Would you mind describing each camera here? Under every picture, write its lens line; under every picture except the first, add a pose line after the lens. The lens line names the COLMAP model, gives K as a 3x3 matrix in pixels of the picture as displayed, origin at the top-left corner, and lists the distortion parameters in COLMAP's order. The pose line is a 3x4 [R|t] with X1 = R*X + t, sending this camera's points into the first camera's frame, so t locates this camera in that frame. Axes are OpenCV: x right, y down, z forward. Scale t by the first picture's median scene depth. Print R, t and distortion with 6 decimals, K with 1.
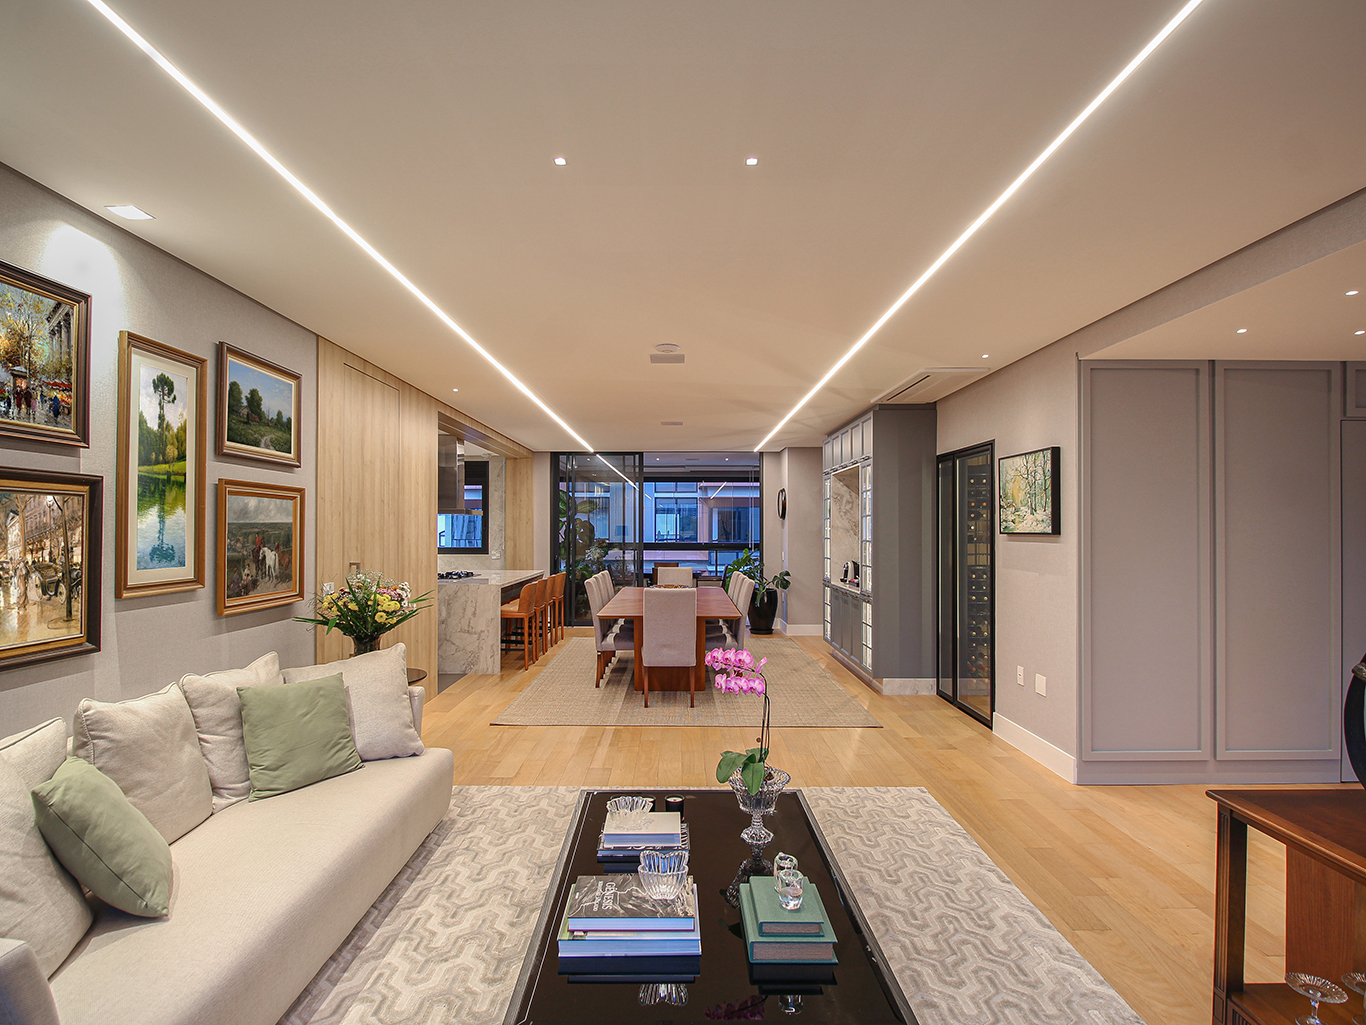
lens RADIAL K [[731.2, 0, 698.9], [0, 731.2, 545.3], [0, 0, 1]] dist [-0.062657, -0.003618]
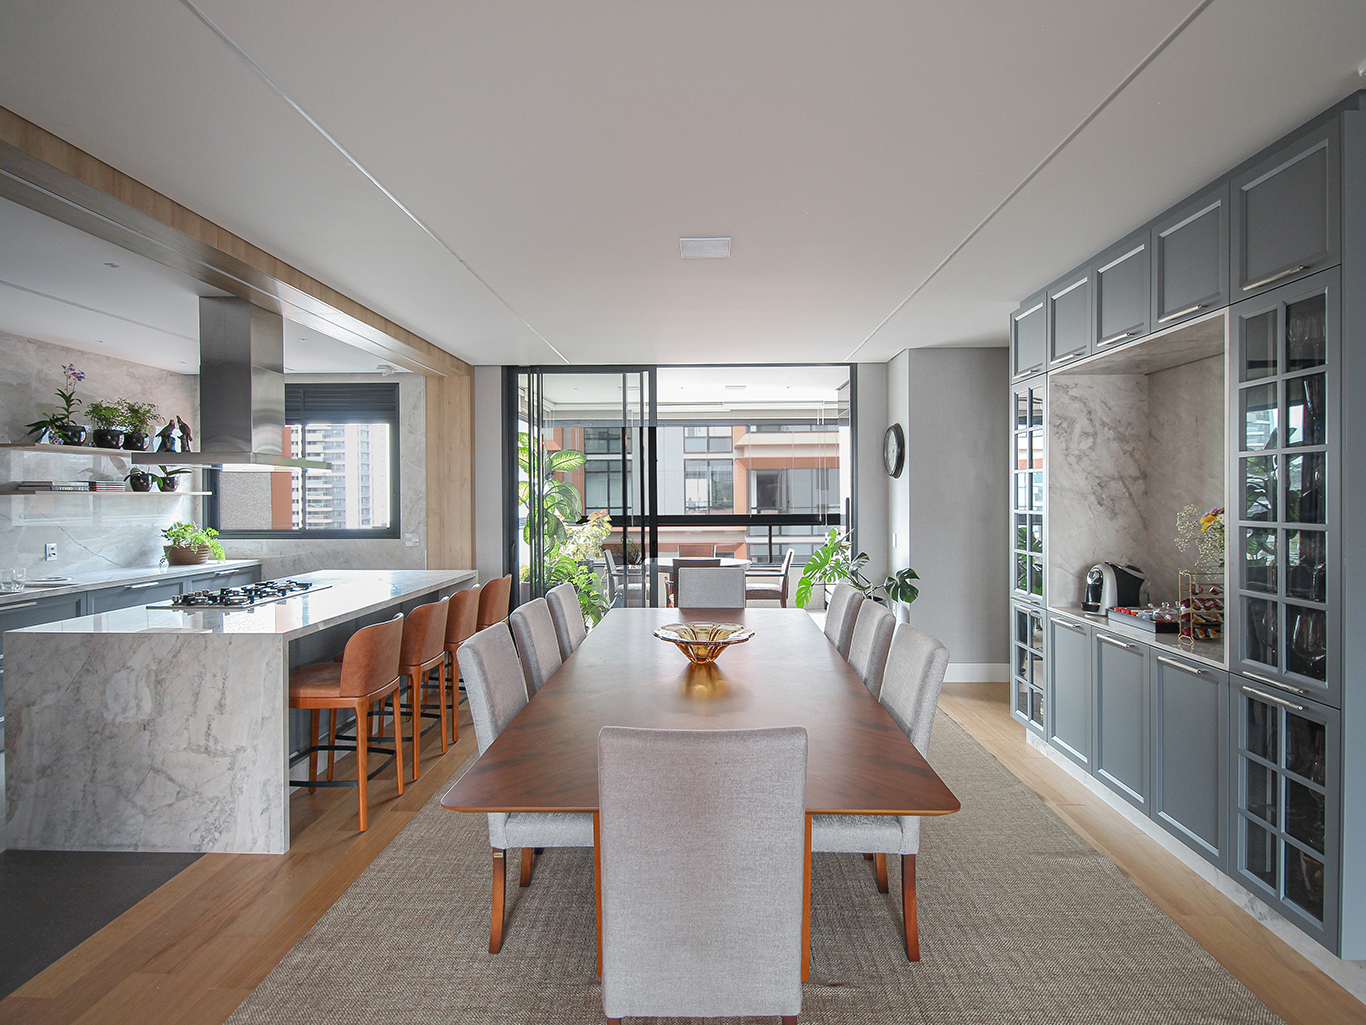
lens RADIAL K [[713.0, 0, 688.4], [0, 713.0, 493.5], [0, 0, 1]] dist [-0.006135, -0.001540]
pose [[0.998295, -0.005965, -0.058066, -0.016702], [0.004536, 0.999684, -0.024725, -0.009139], [0.058195, 0.024419, 0.998007, 0.420391]]
